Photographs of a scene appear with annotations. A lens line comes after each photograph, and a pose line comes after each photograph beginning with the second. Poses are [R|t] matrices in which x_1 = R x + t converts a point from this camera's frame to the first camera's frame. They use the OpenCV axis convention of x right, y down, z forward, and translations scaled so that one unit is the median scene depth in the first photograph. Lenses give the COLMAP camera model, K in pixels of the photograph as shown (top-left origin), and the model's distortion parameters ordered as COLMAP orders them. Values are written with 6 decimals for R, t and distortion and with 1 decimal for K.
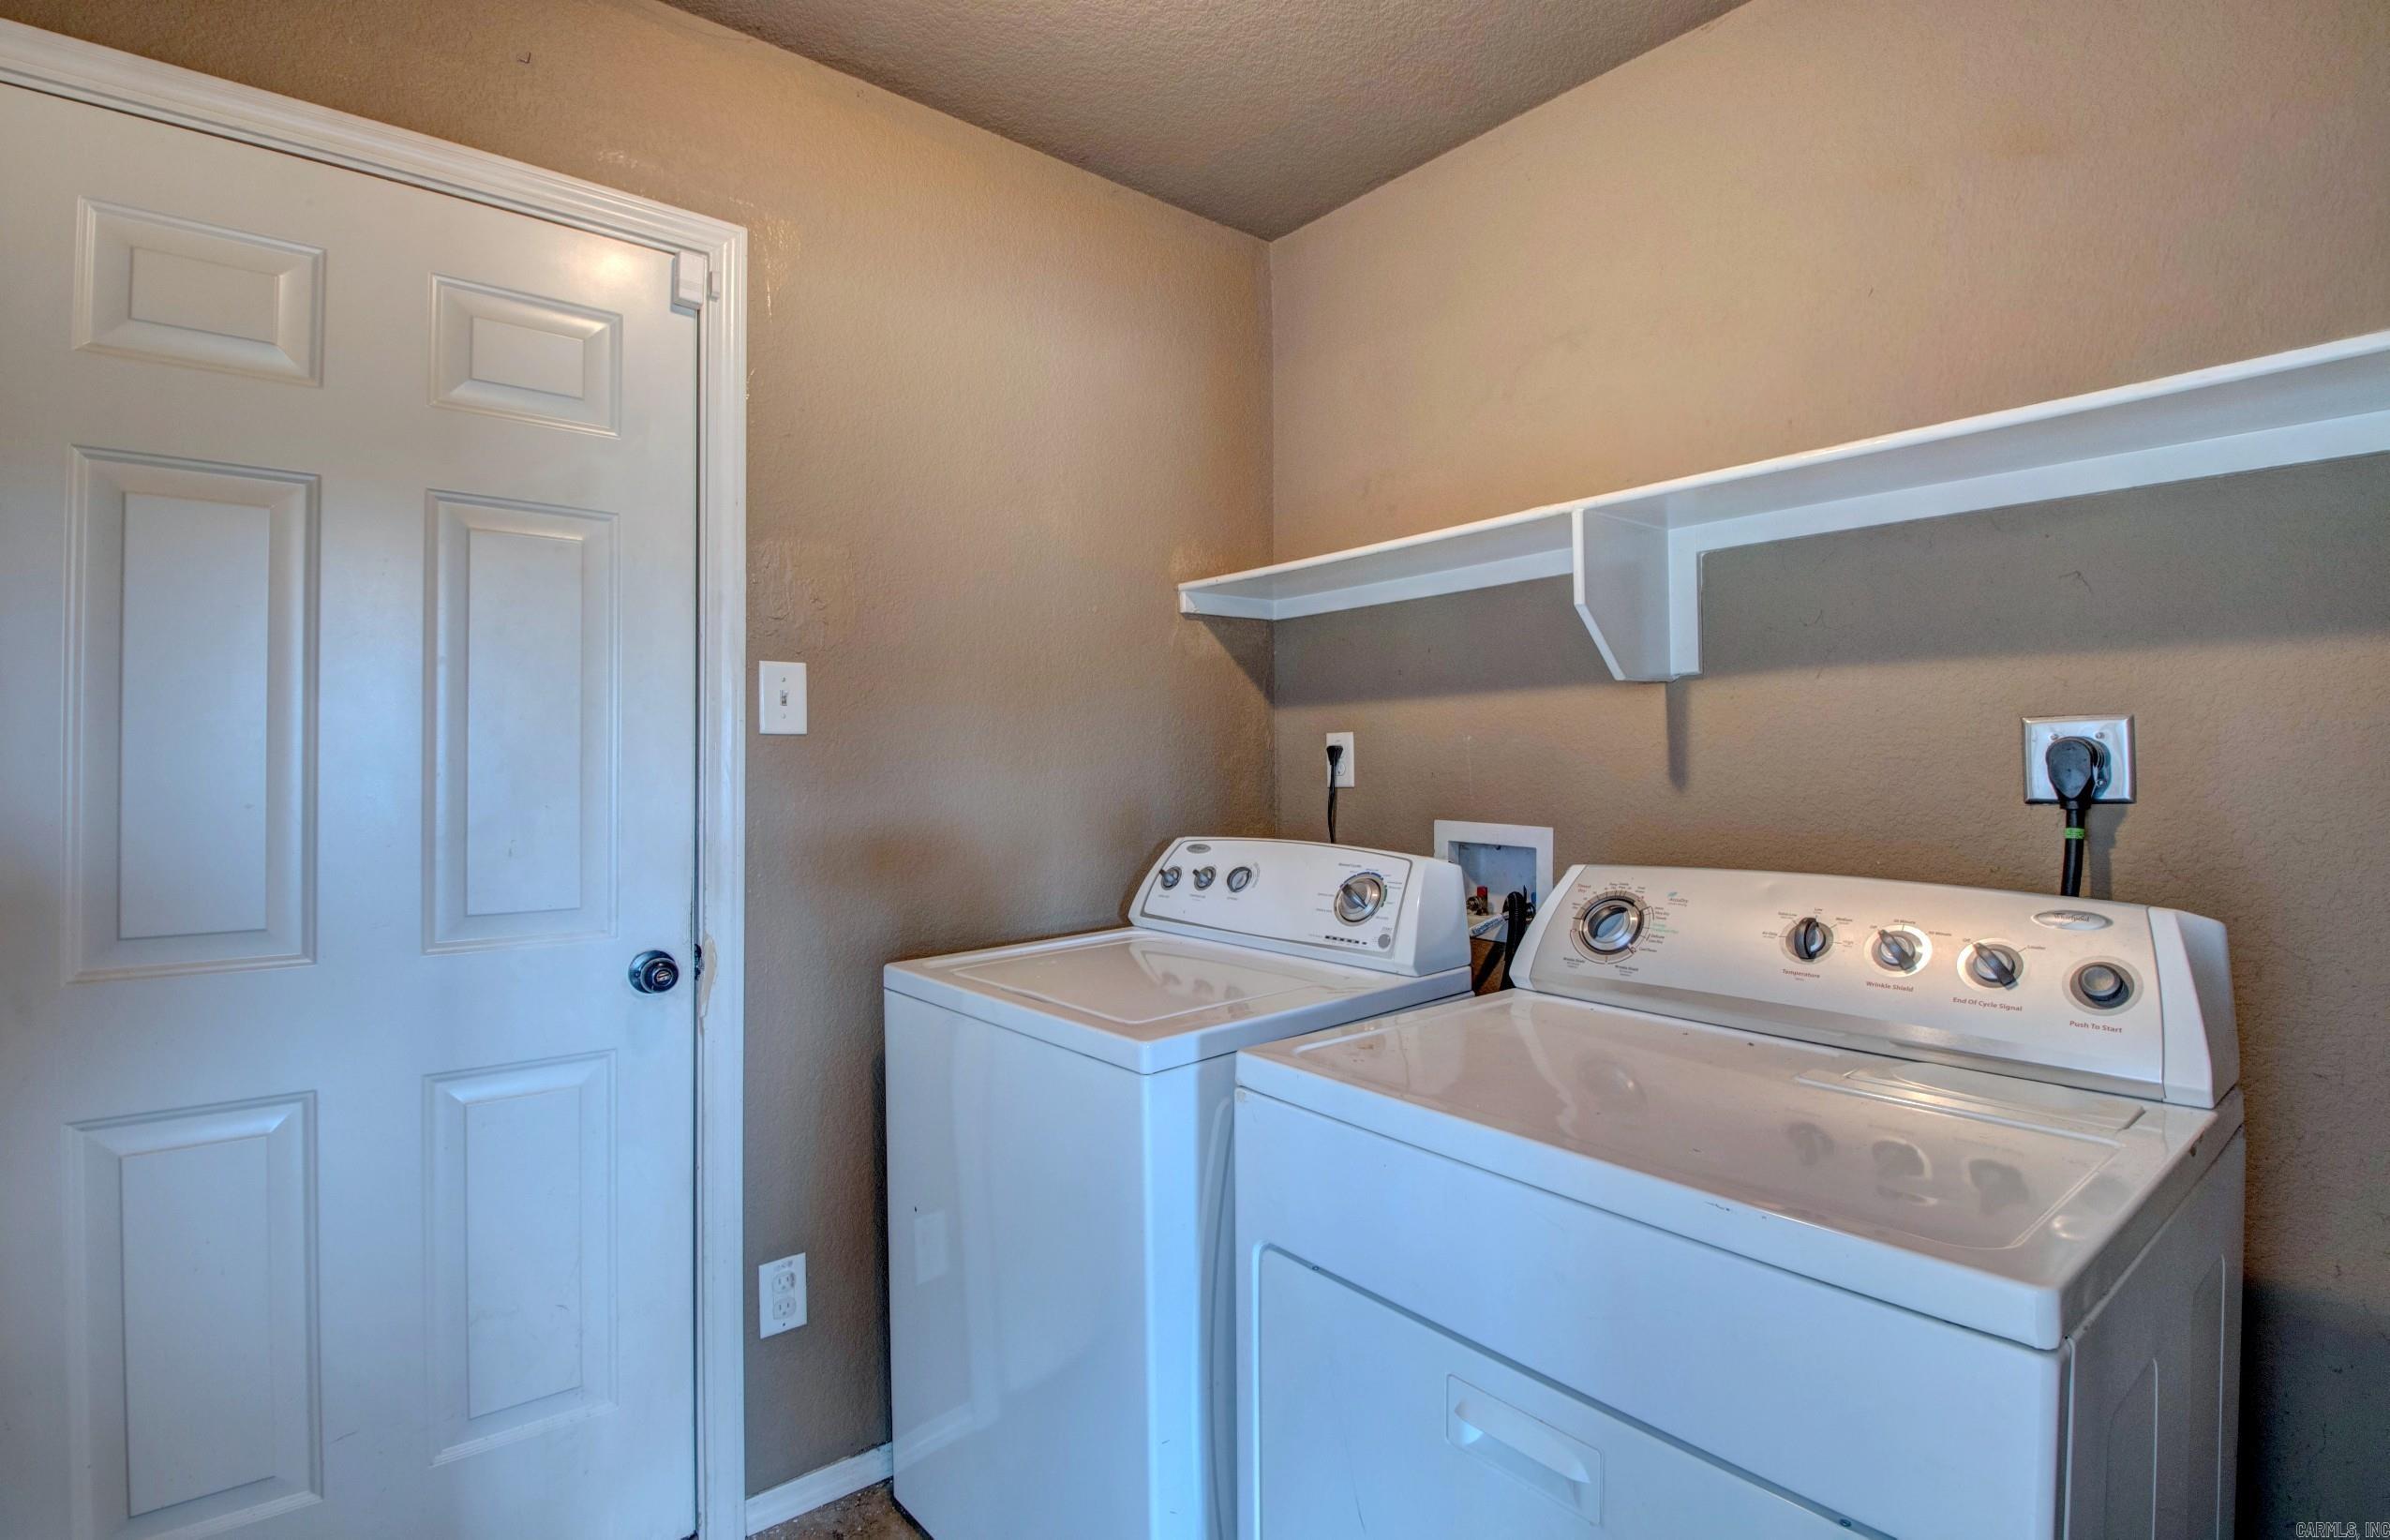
lens RADIAL K [[1116.8, 0, 1216.8], [0, 1116.8, 763.5], [0, 0, 1]] dist [-0.006687, -0.012487]
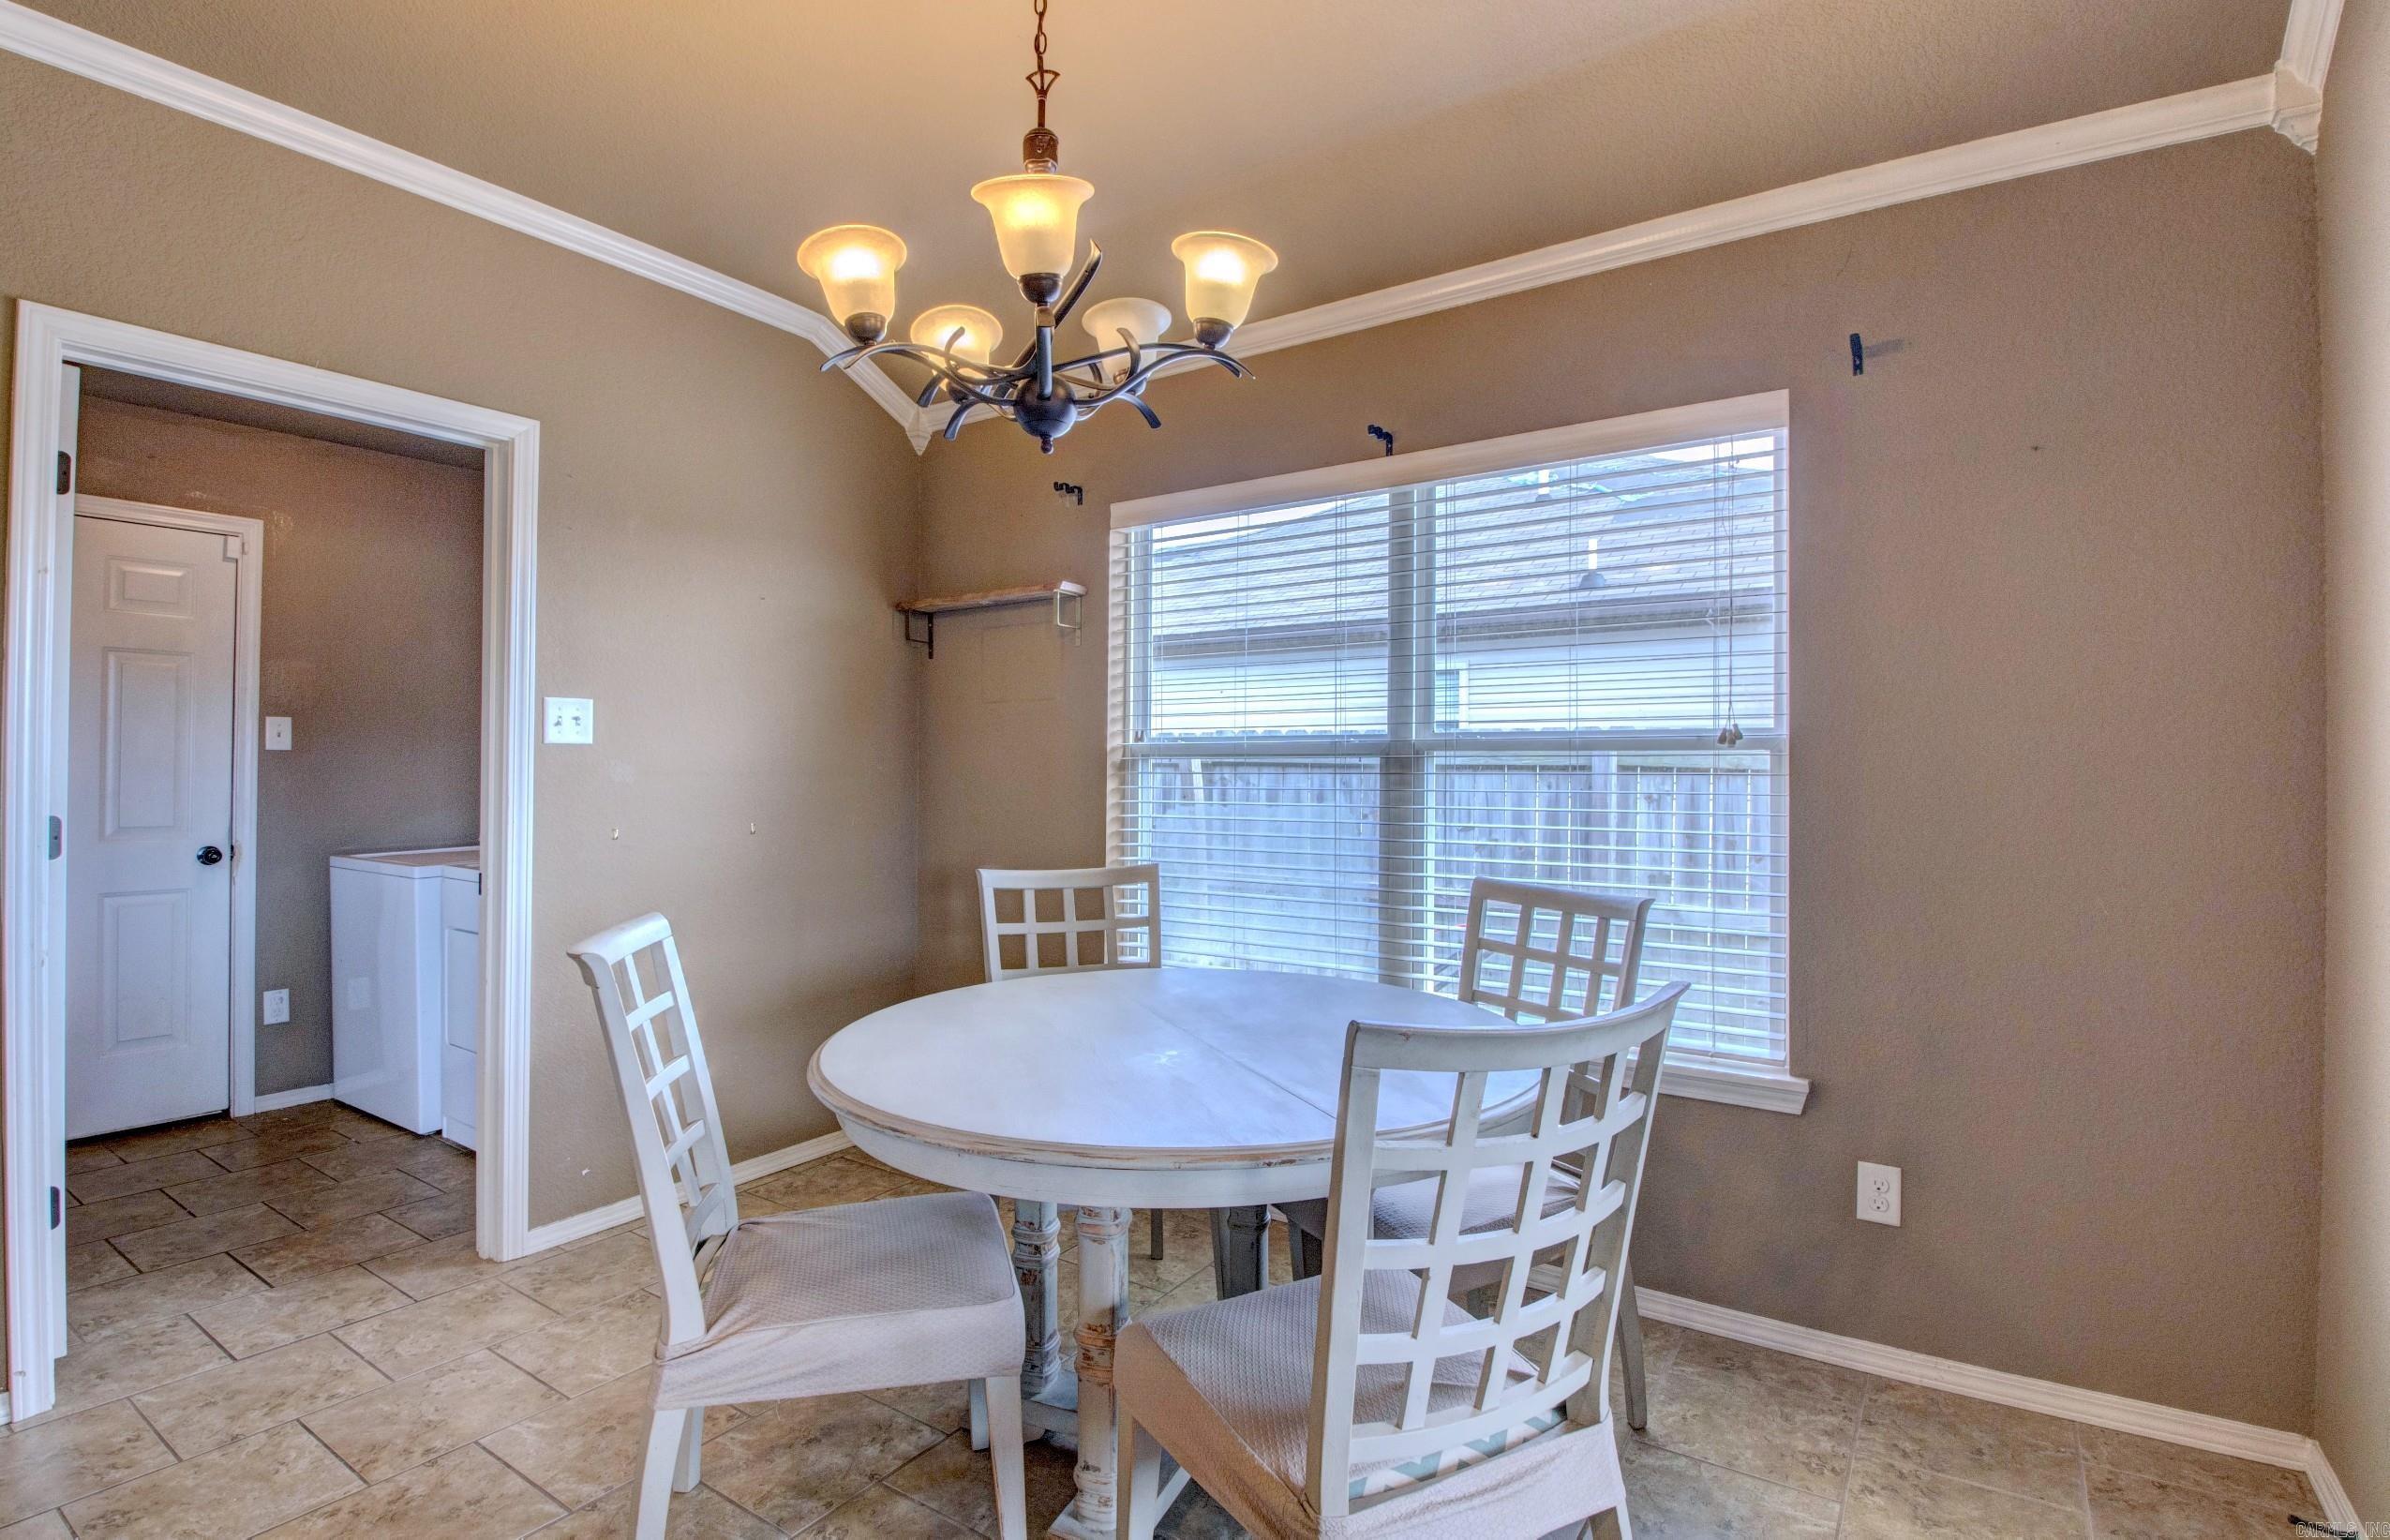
lens RADIAL K [[1116.8, 0, 1233.3], [0, 1116.8, 768.6], [0, 0, 1]] dist [-0.006687, -0.012487]
pose [[0.952042, 0.015060, 0.305597, 0.756474], [-0.017315, 0.999839, 0.004670, -0.032783], [-0.305478, -0.009737, 0.952150, -1.686478]]
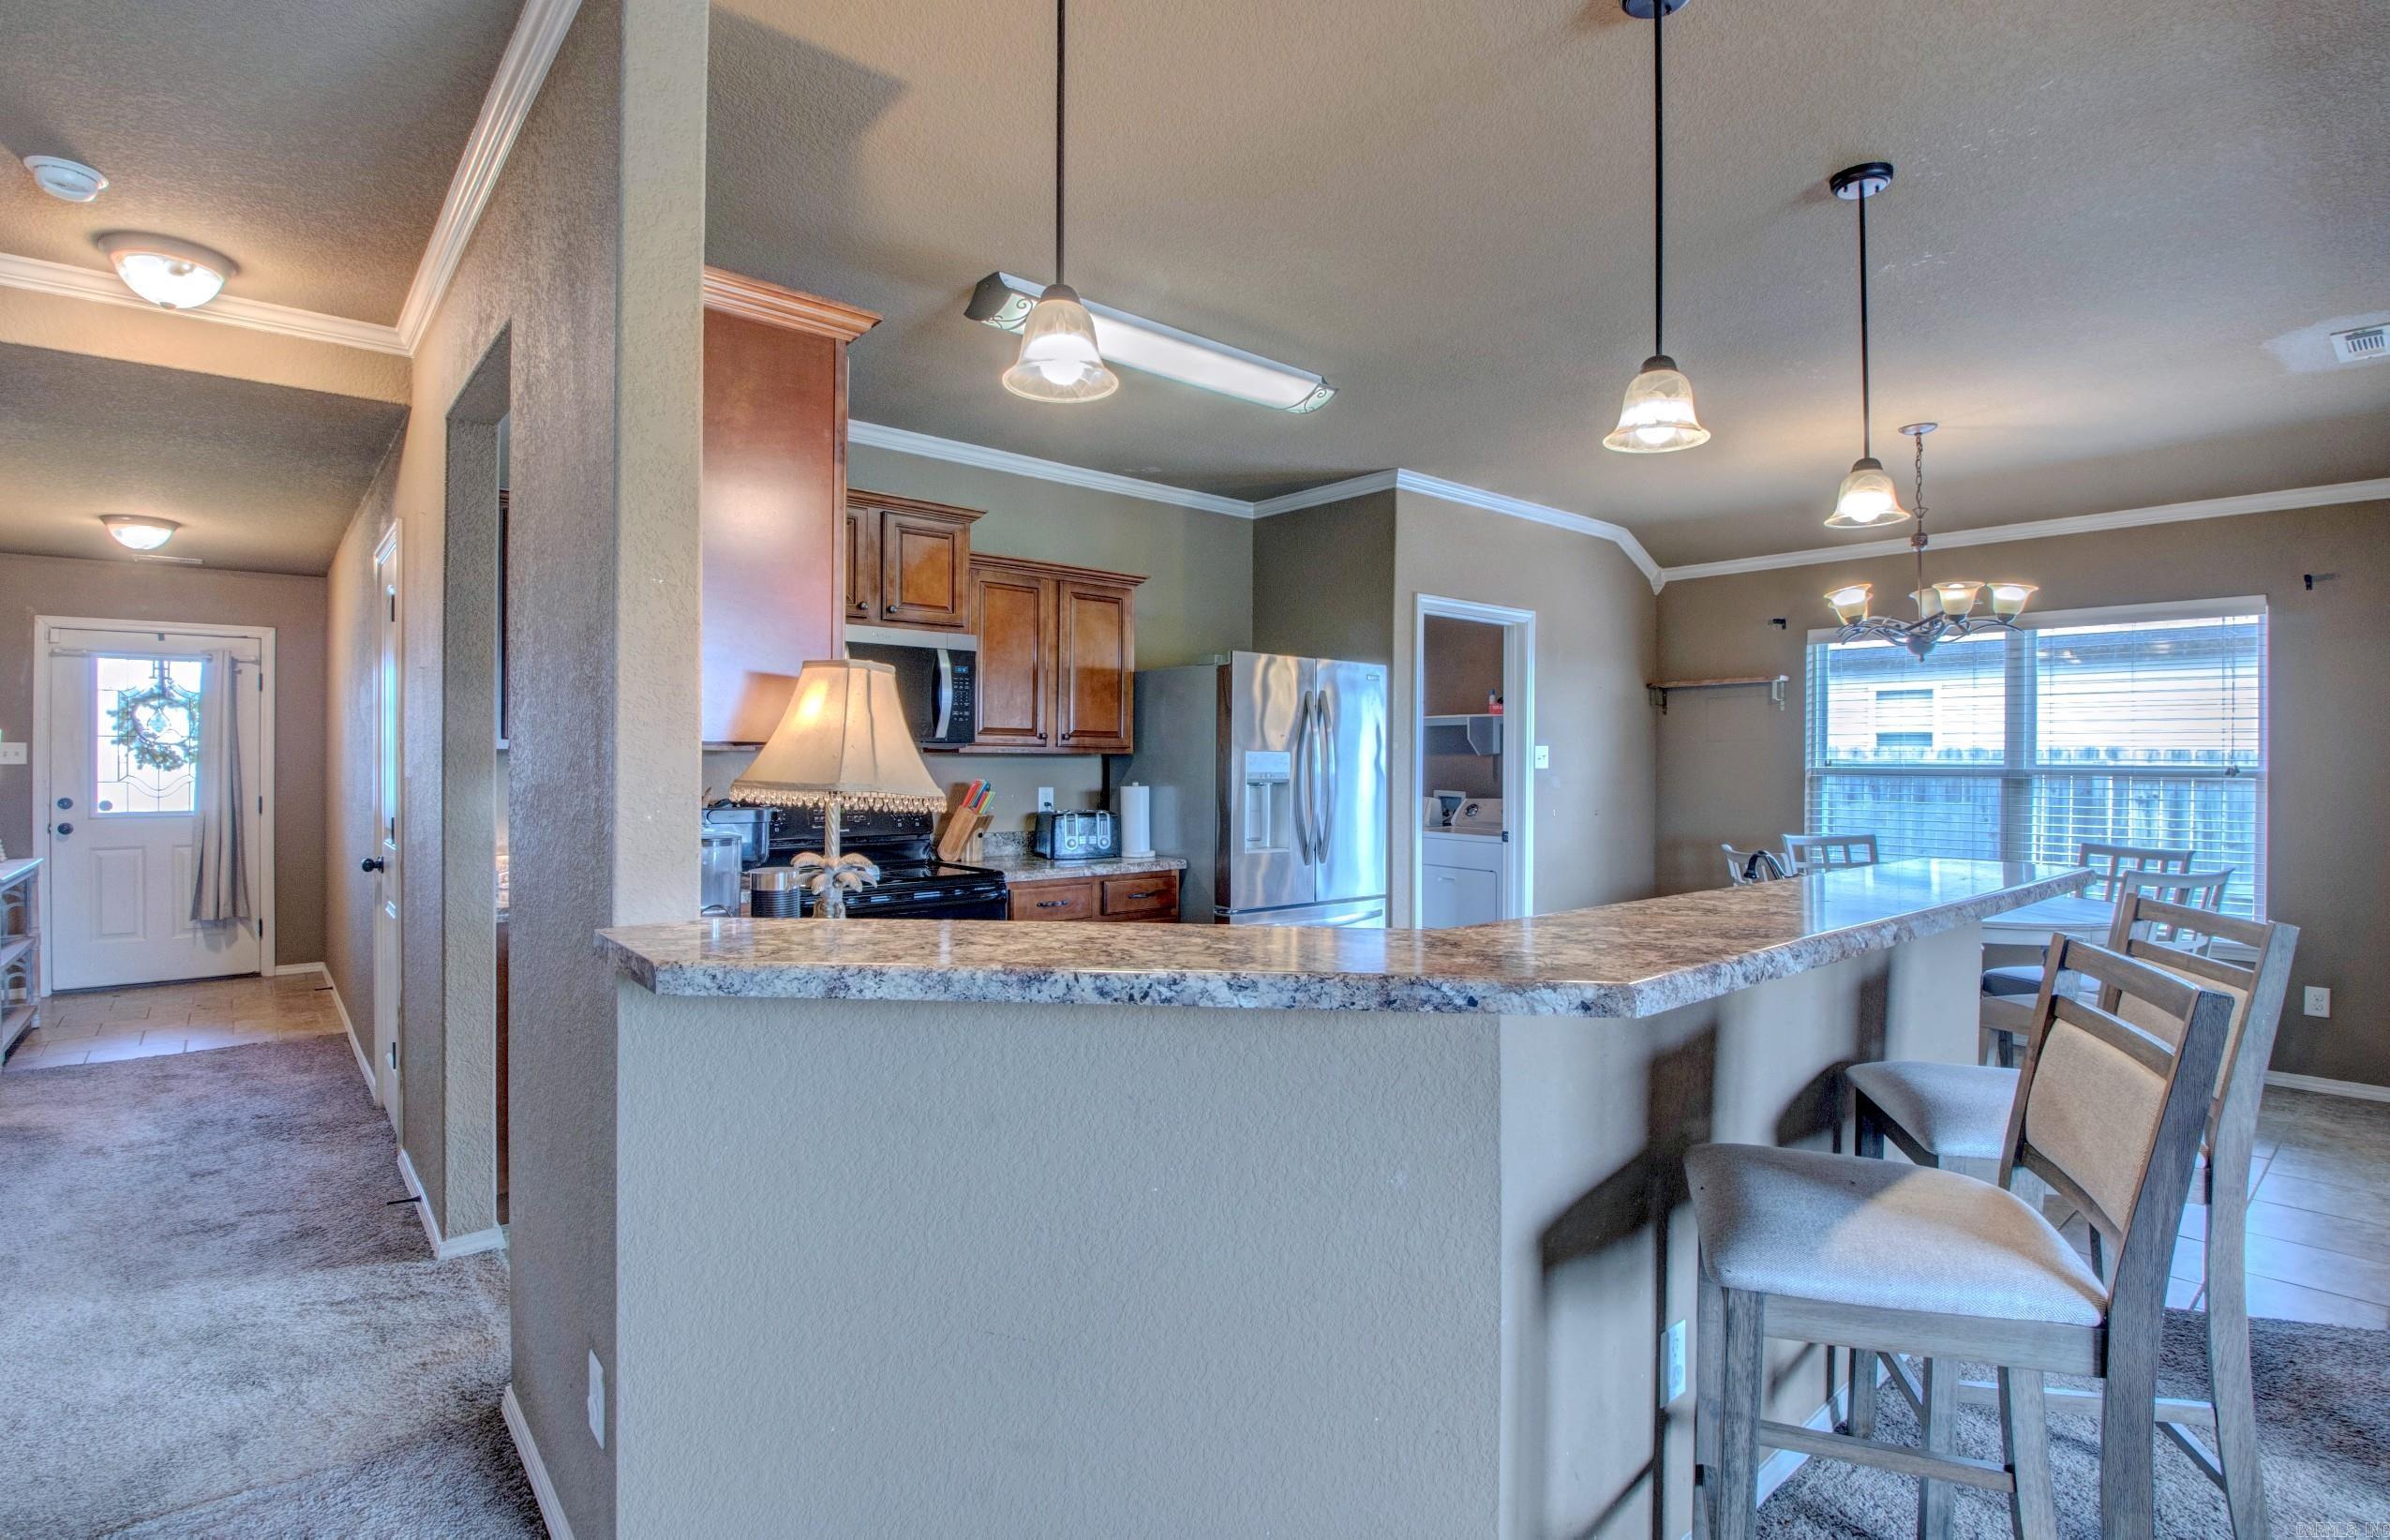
lens RADIAL K [[1116.8, 0, 1253.7], [0, 1116.8, 765.0], [0, 0, 1]] dist [-0.006687, -0.012487]
pose [[0.999307, 0.018162, 0.032495, -0.648849], [-0.018597, 0.999741, 0.013124, -0.084457], [-0.032249, -0.013719, 0.999386, -3.107603]]
